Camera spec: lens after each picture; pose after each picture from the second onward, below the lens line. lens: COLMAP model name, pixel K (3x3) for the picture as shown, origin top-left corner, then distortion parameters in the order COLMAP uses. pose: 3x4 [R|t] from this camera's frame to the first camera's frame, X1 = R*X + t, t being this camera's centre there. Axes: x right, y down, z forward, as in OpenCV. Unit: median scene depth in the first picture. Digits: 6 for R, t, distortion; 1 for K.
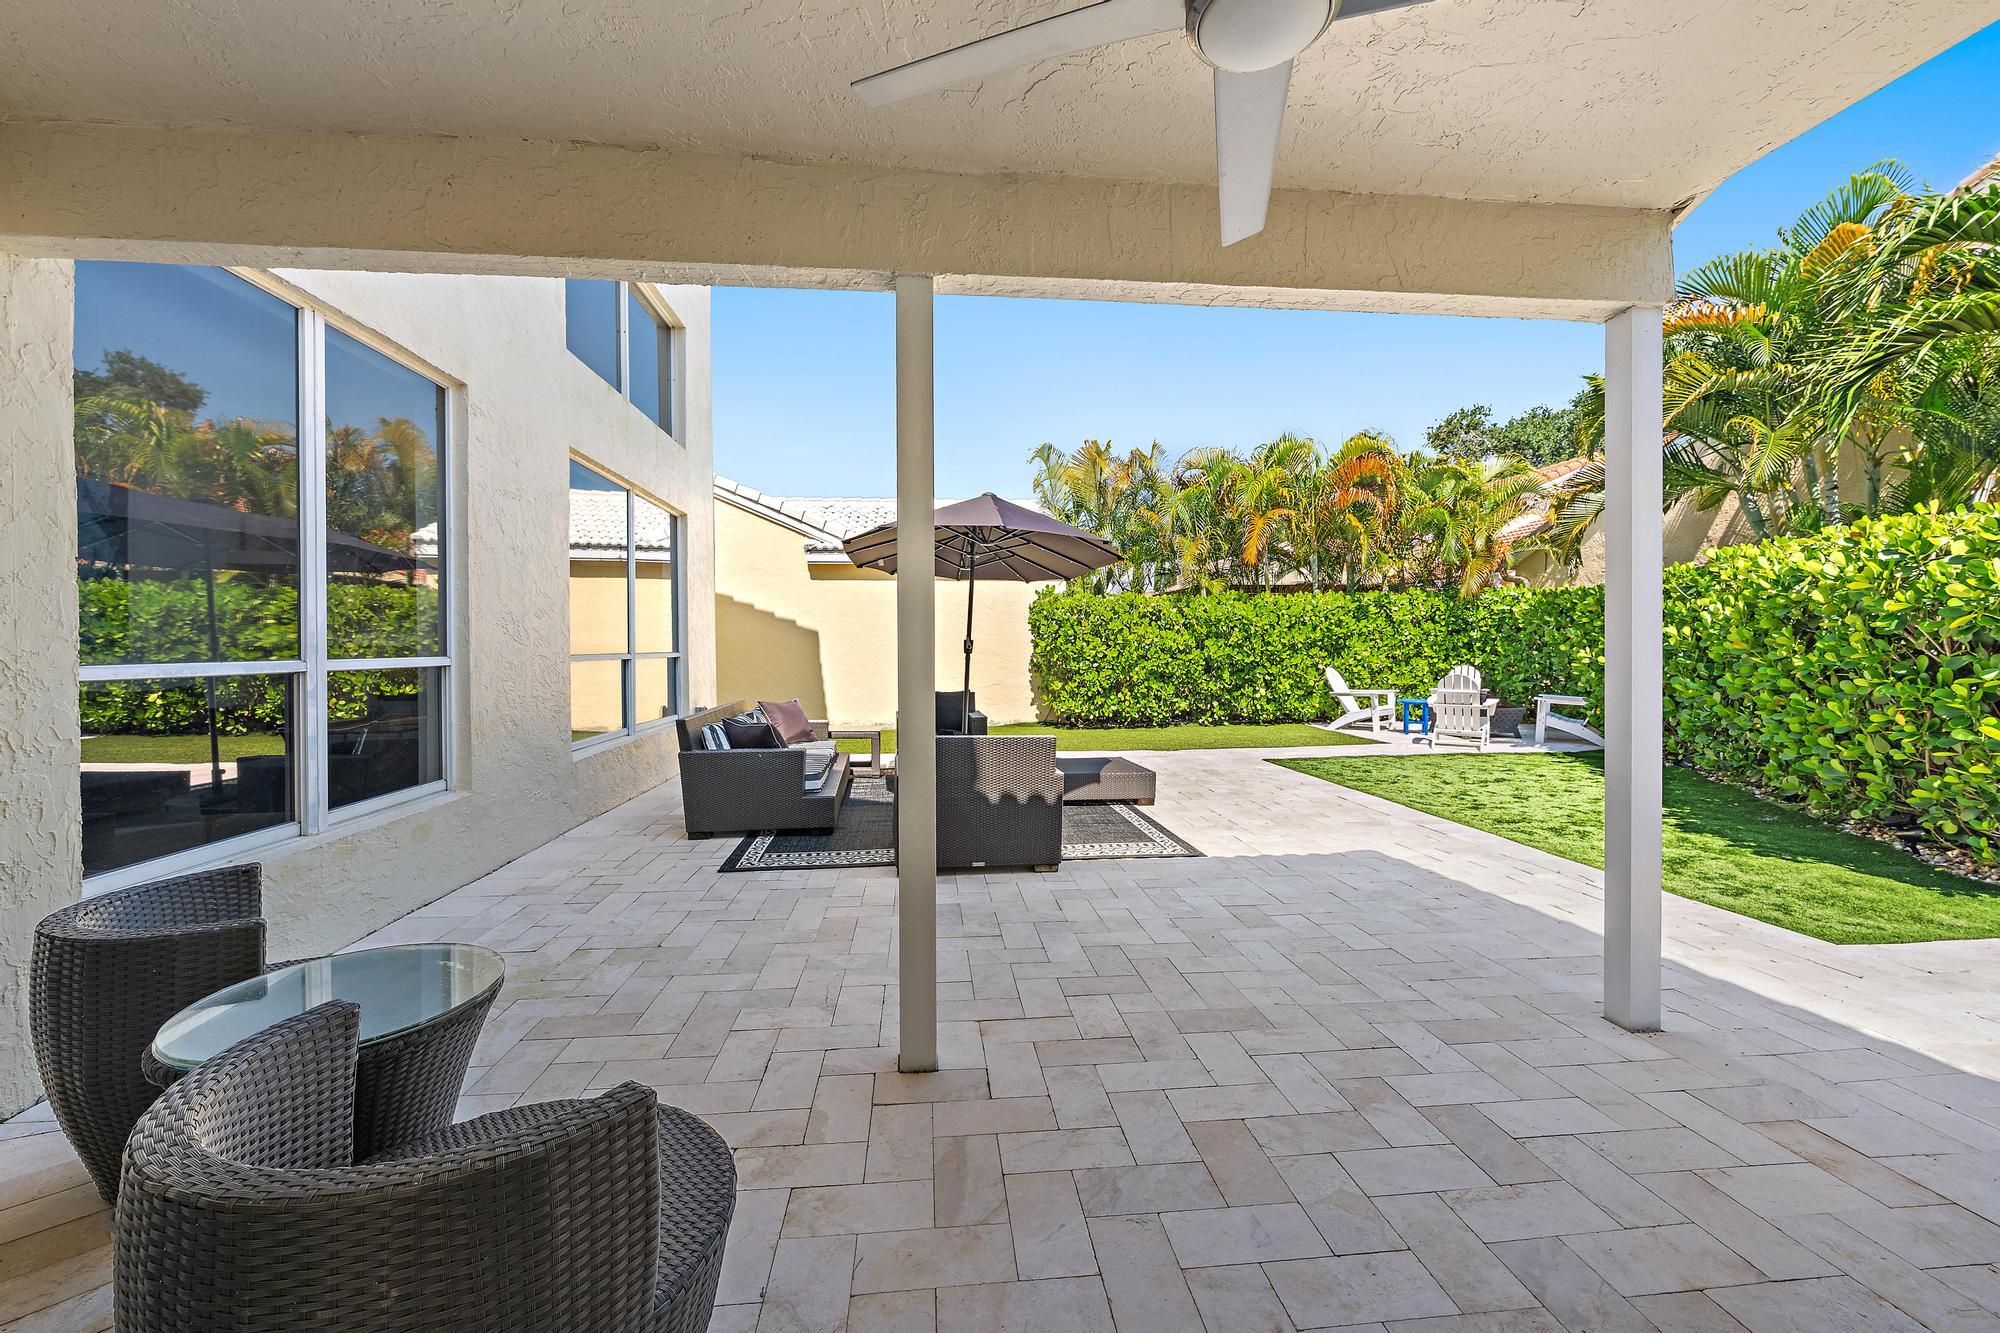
lens RADIAL K [[789.6, 0, 1009.8], [0, 789.6, 648.1], [0, 0, 1]] dist [-0.000076, 0.000044]
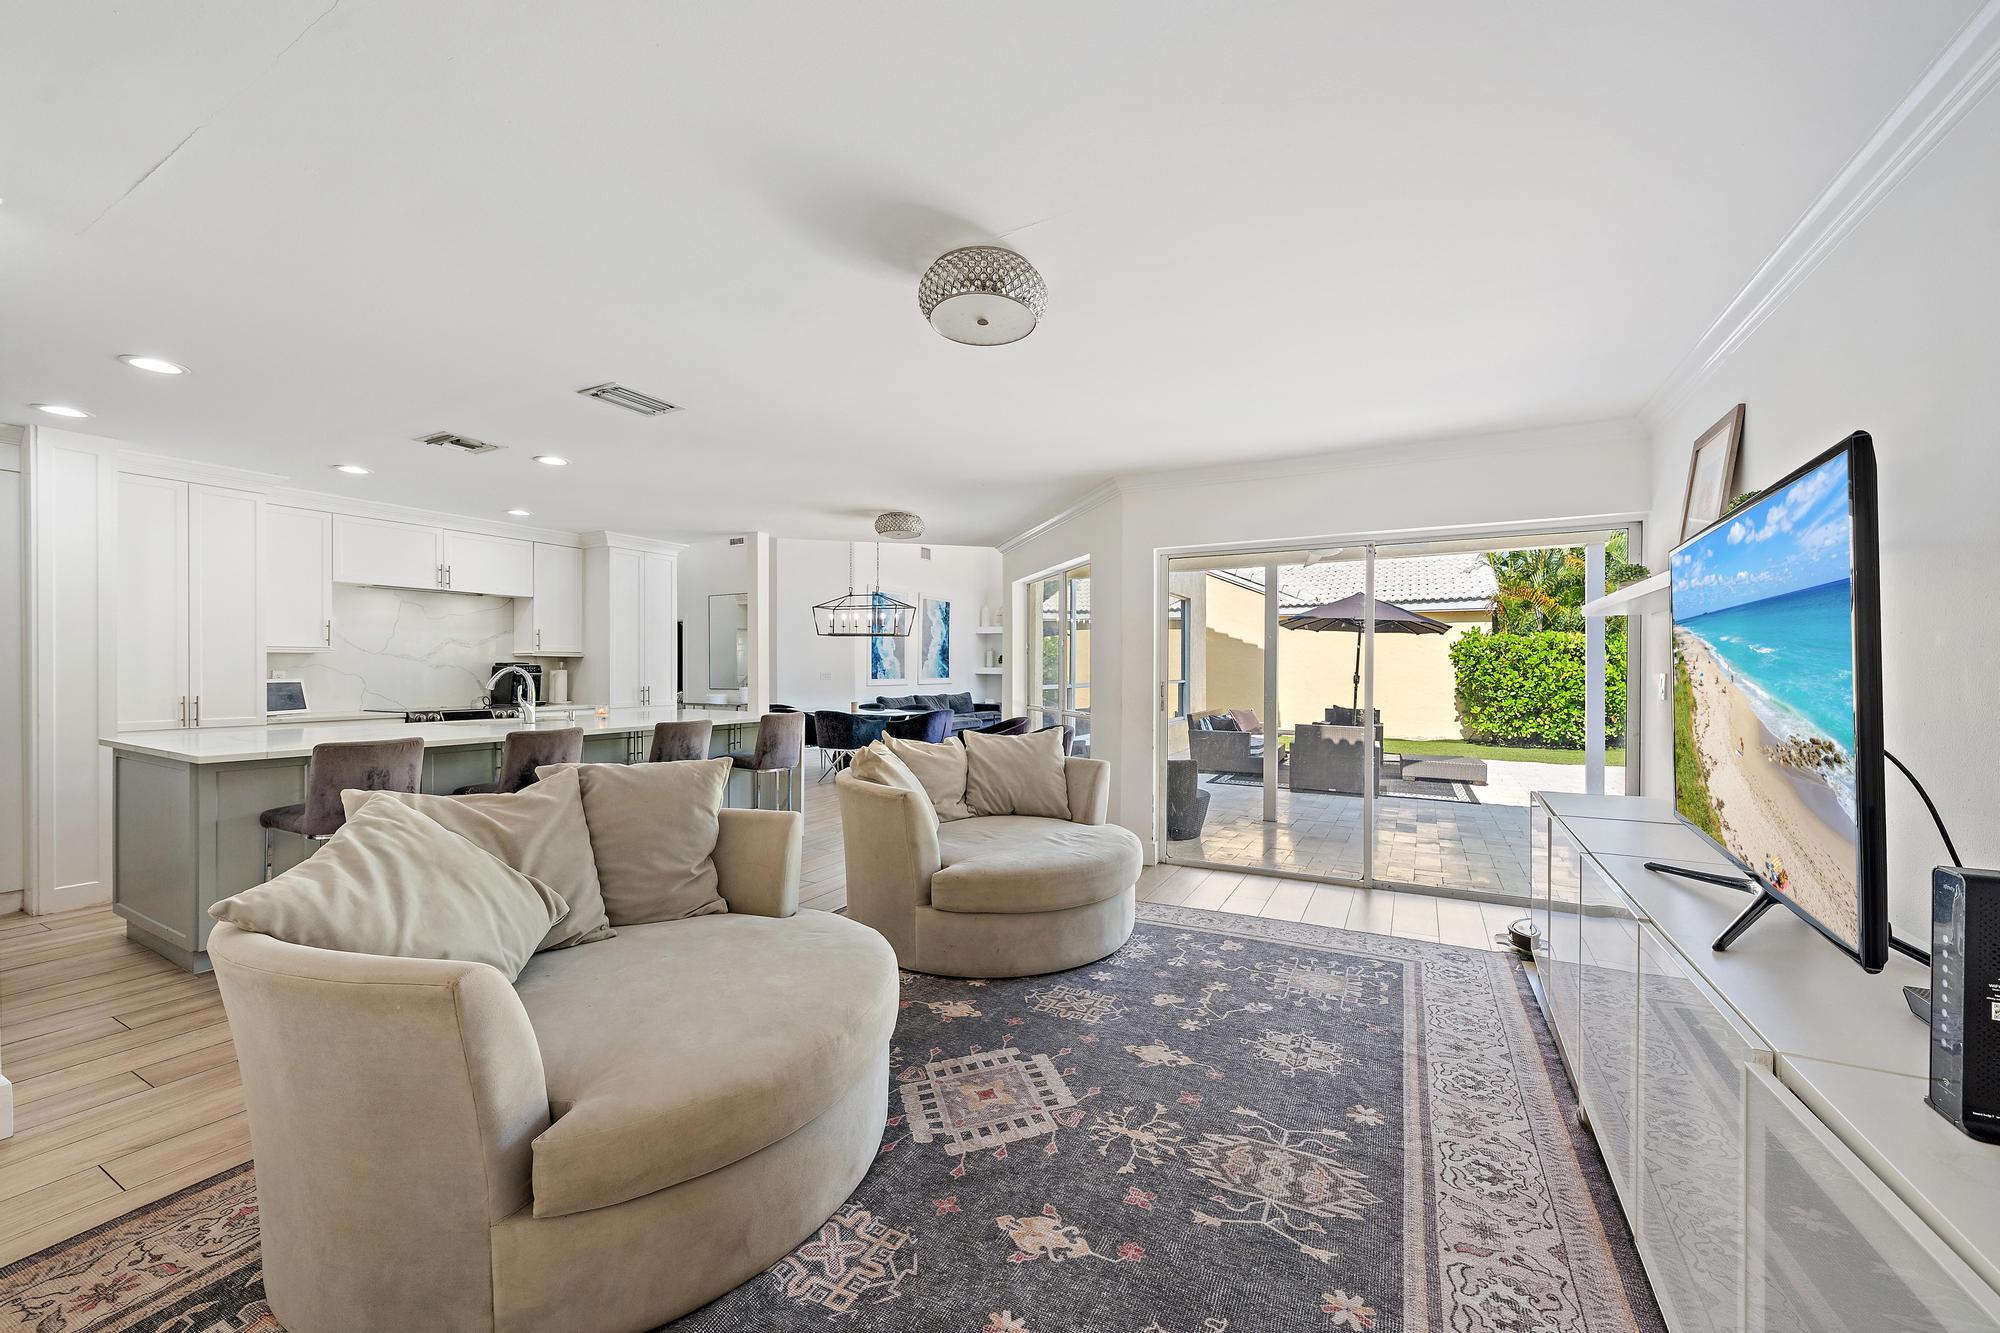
lens RADIAL K [[764.9, 0, 1006.2], [0, 764.9, 666.8], [0, 0, 1]] dist [-0.002026, 0.000128]
pose [[0.817382, 0.004989, -0.576075, 0.147960], [-0.008162, 0.999962, -0.002922, -0.009609], [0.576039, 0.007091, 0.817392, -0.393956]]
